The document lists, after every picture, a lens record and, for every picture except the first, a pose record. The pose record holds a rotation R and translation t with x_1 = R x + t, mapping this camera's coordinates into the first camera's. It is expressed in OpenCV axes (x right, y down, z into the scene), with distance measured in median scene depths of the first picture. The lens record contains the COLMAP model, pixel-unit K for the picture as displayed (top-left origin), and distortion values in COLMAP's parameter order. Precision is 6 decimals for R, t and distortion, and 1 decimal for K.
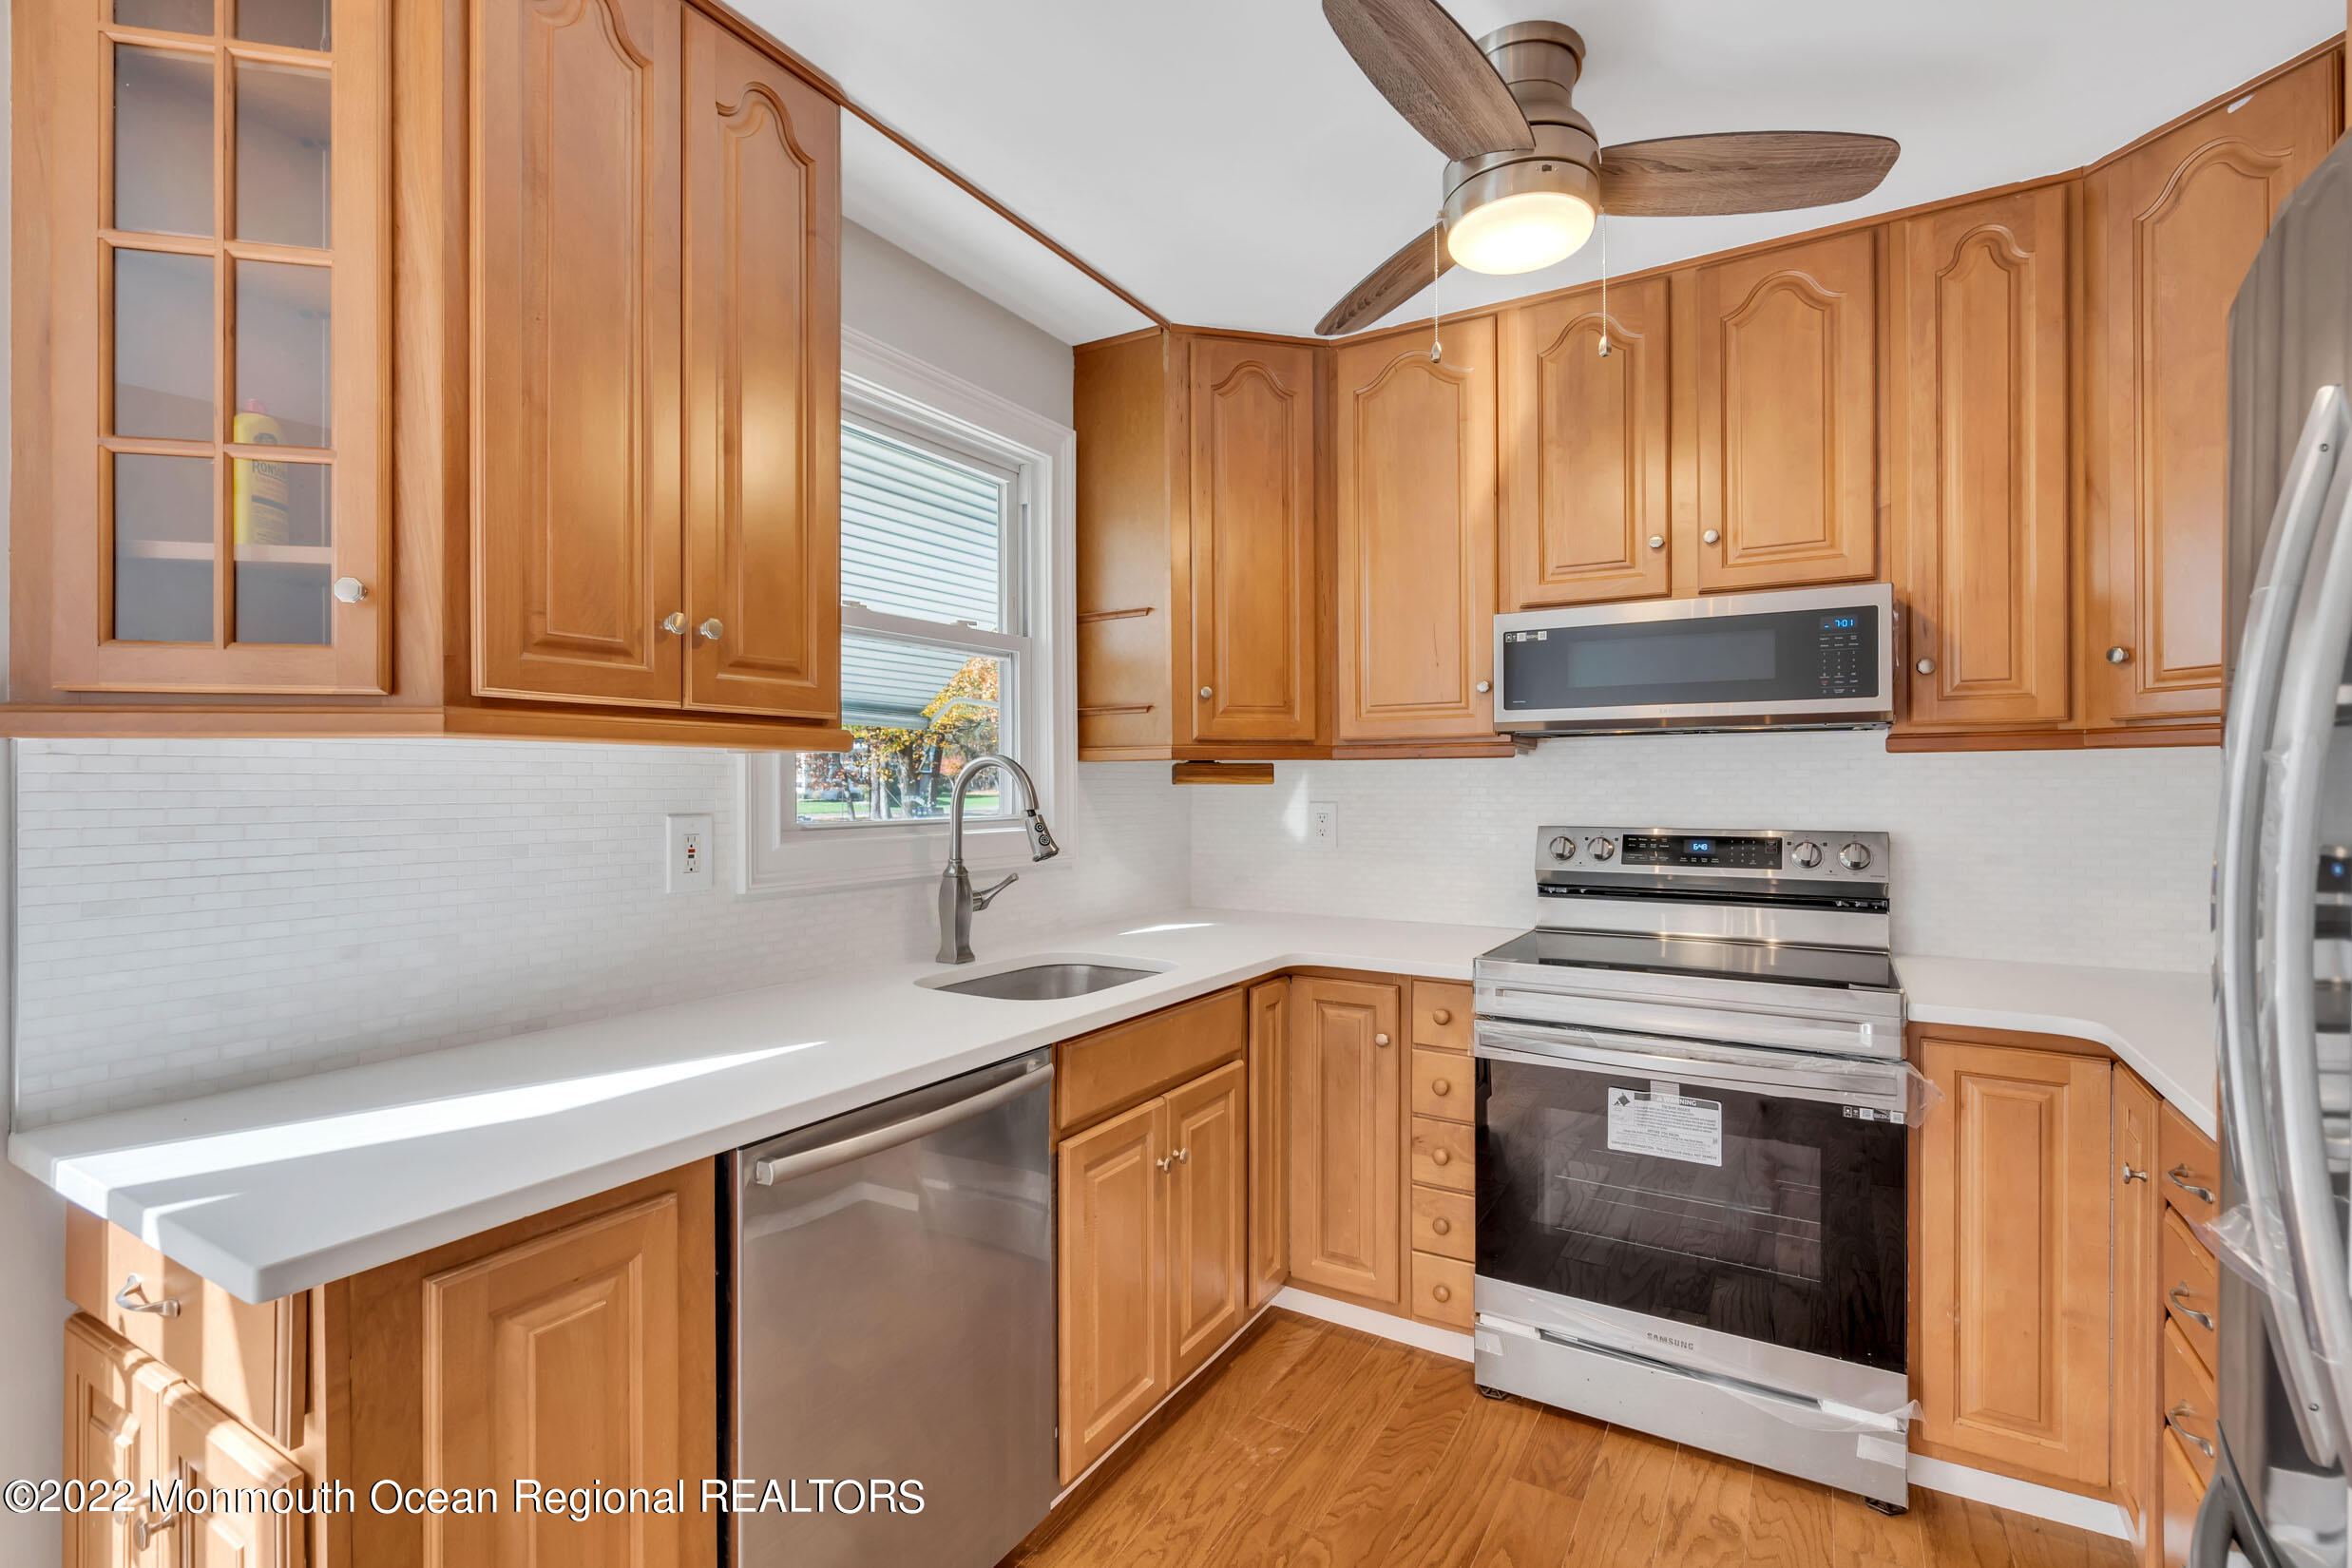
lens RADIAL K [[1072.6, 0, 1188.1], [0, 1072.6, 780.0], [0, 0, 1]] dist [-0.004339, 0.001233]
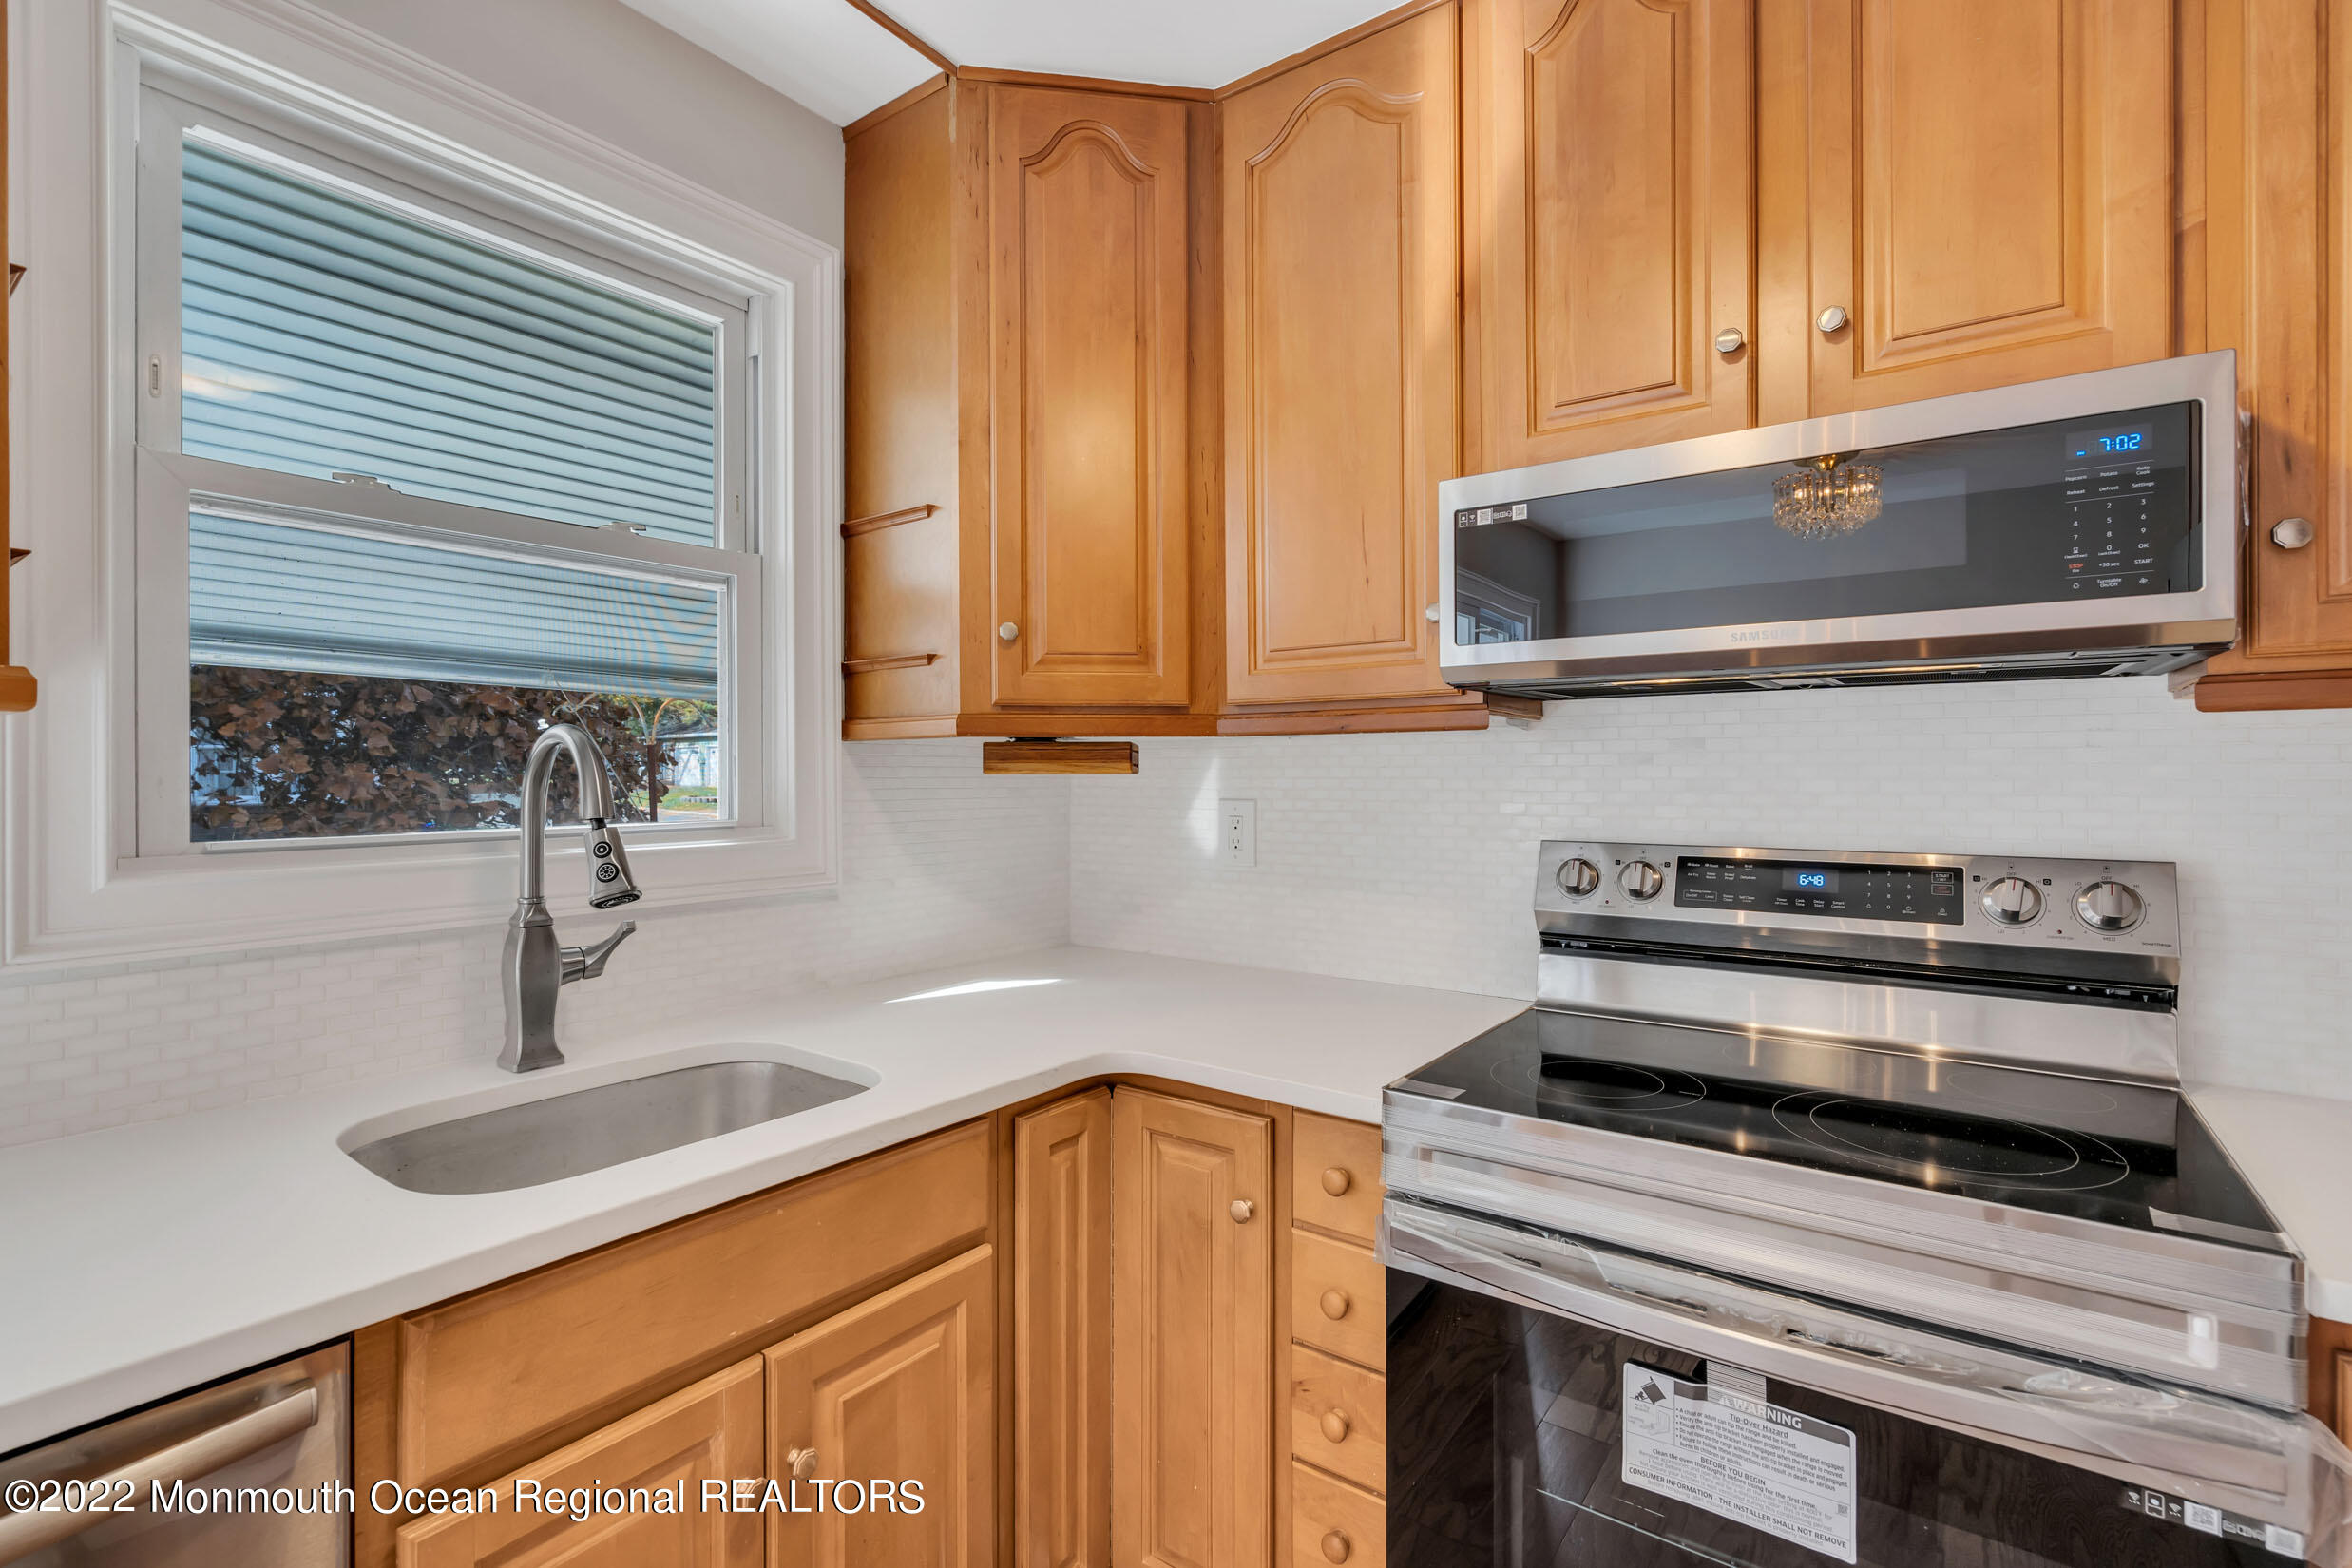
lens RADIAL K [[1072.6, 0, 1178.9], [0, 1072.6, 771.0], [0, 0, 1]] dist [-0.004339, 0.001233]
pose [[0.996055, -0.000609, -0.088740, 0.204017], [0.000839, 0.999996, 0.002555, 0.000715], [0.088738, -0.002619, 0.996052, 0.425009]]
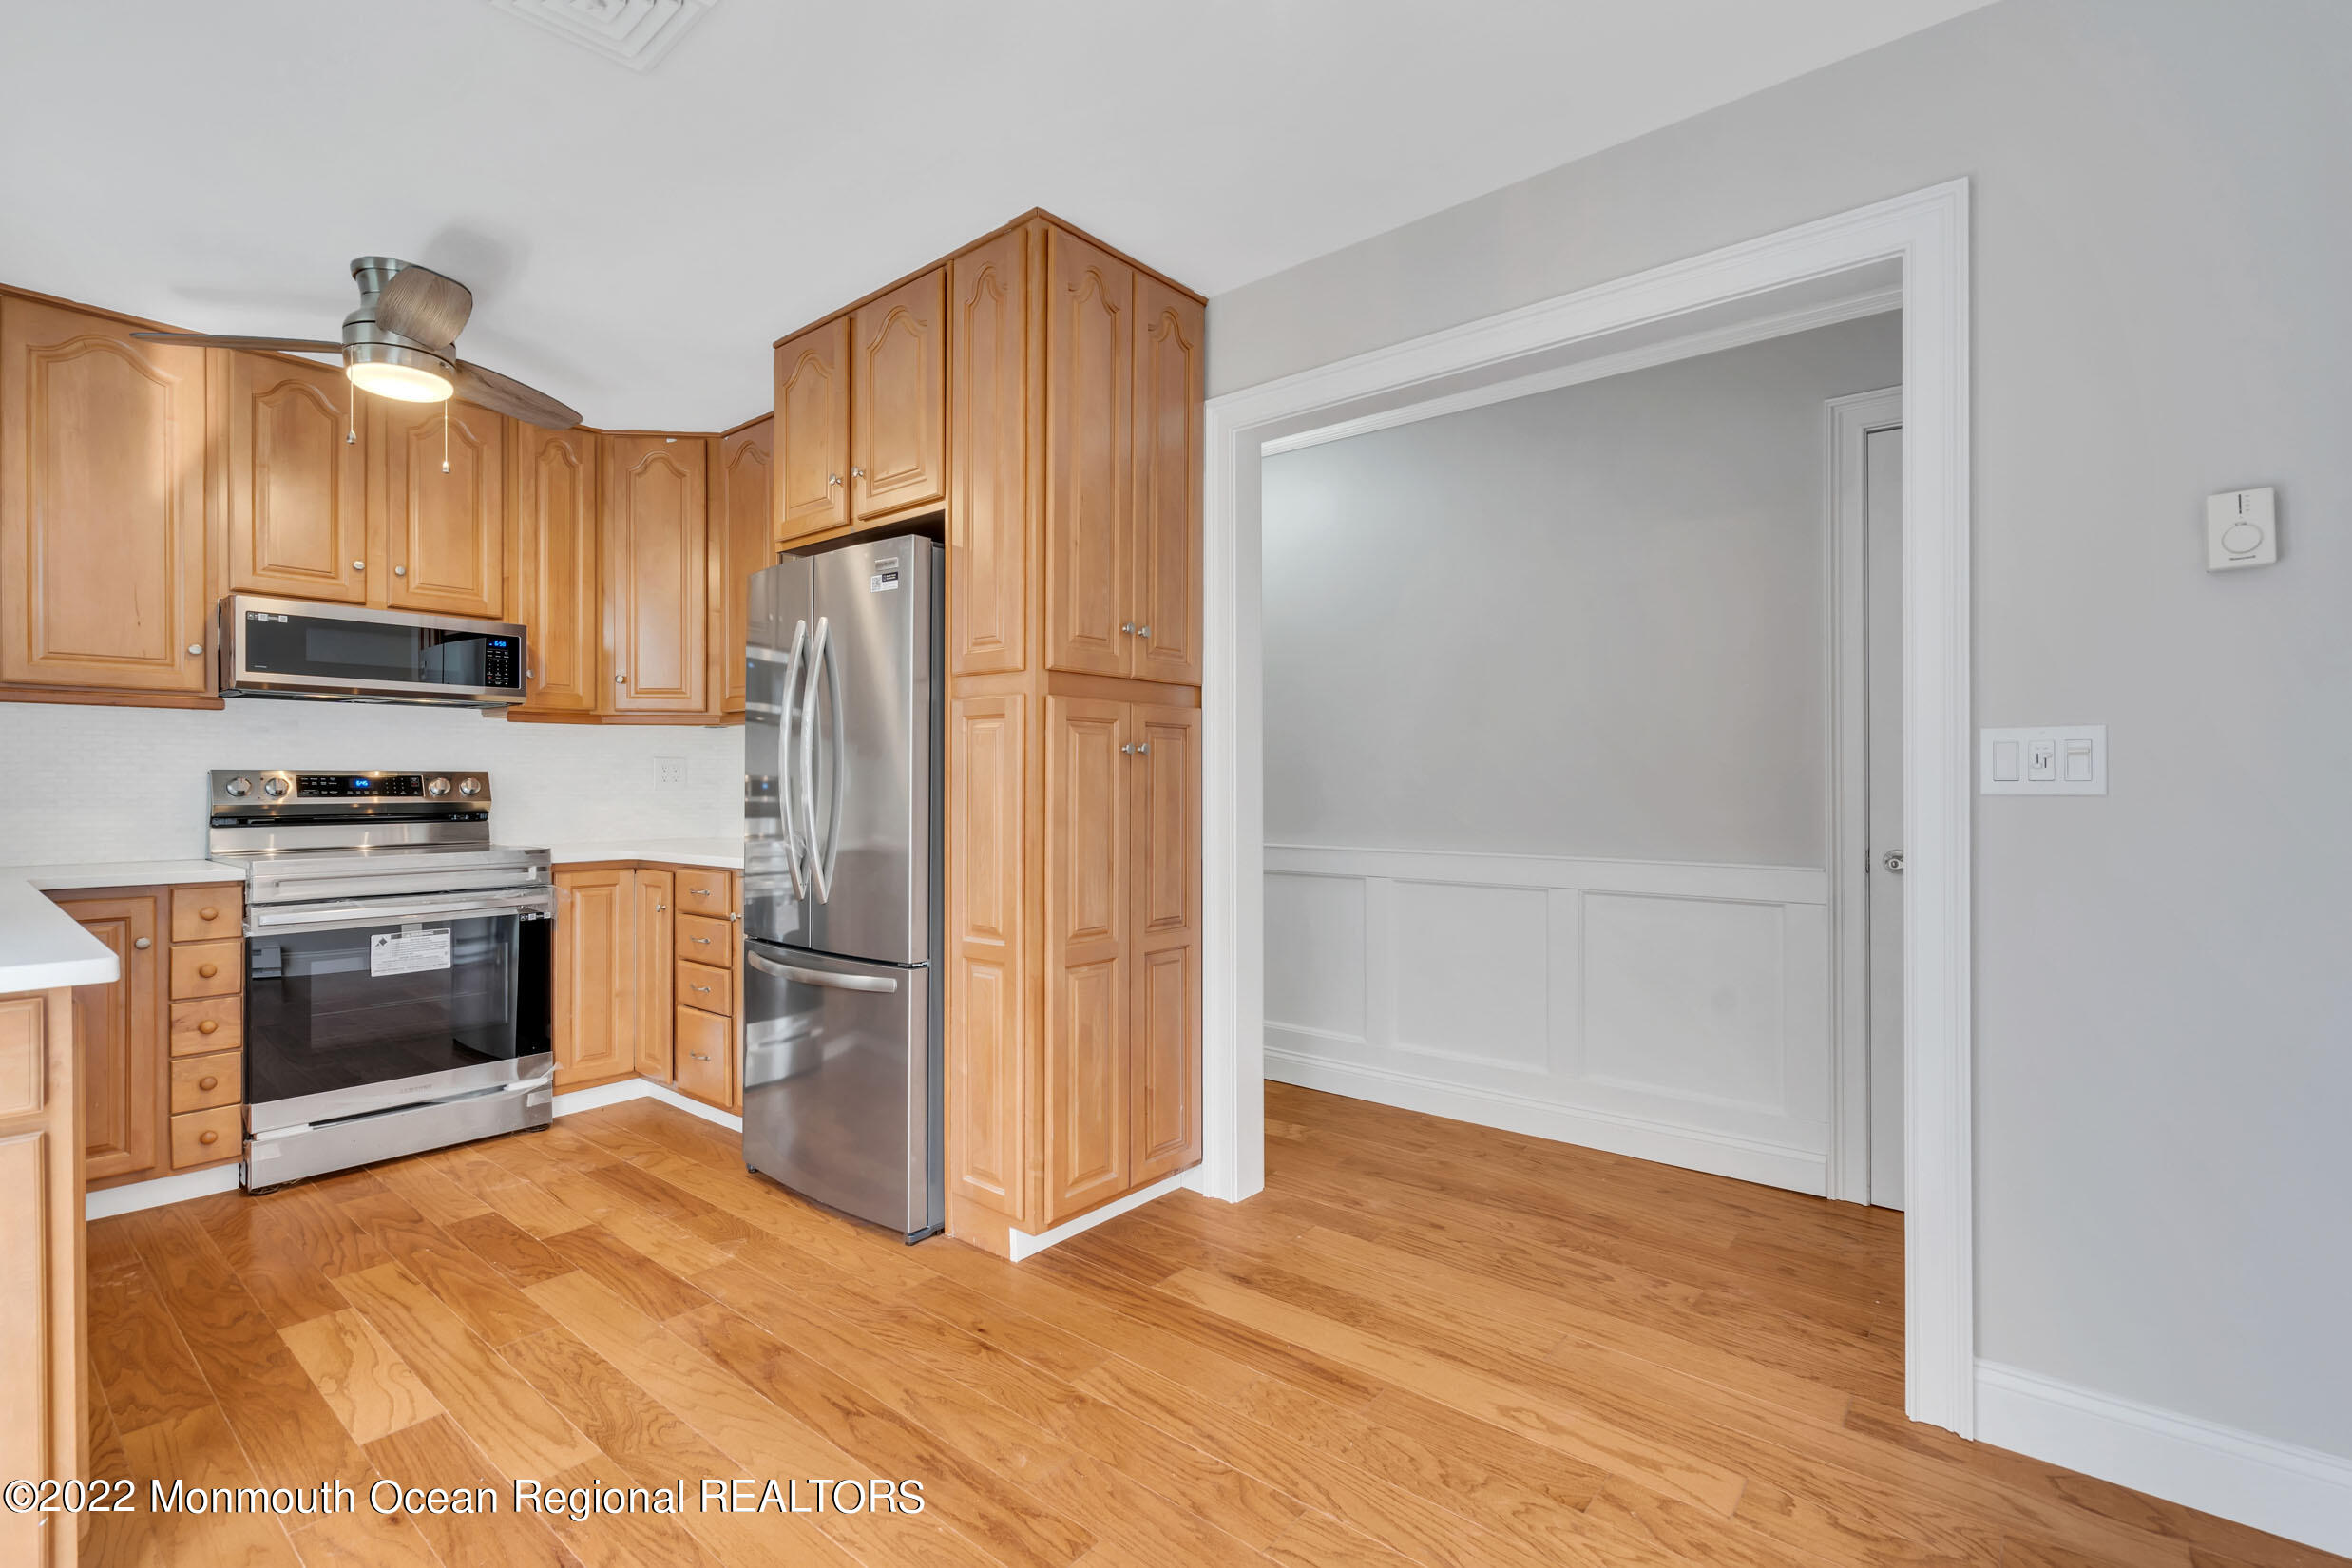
lens RADIAL K [[1072.6, 0, 1169.0], [0, 1072.6, 782.6], [0, 0, 1]] dist [-0.004339, 0.001233]
pose [[0.152963, 0.005217, 0.988218, -0.819685], [0.000404, 0.999986, -0.005341, 0.076186], [-0.988232, 0.001216, 0.152959, -0.287738]]
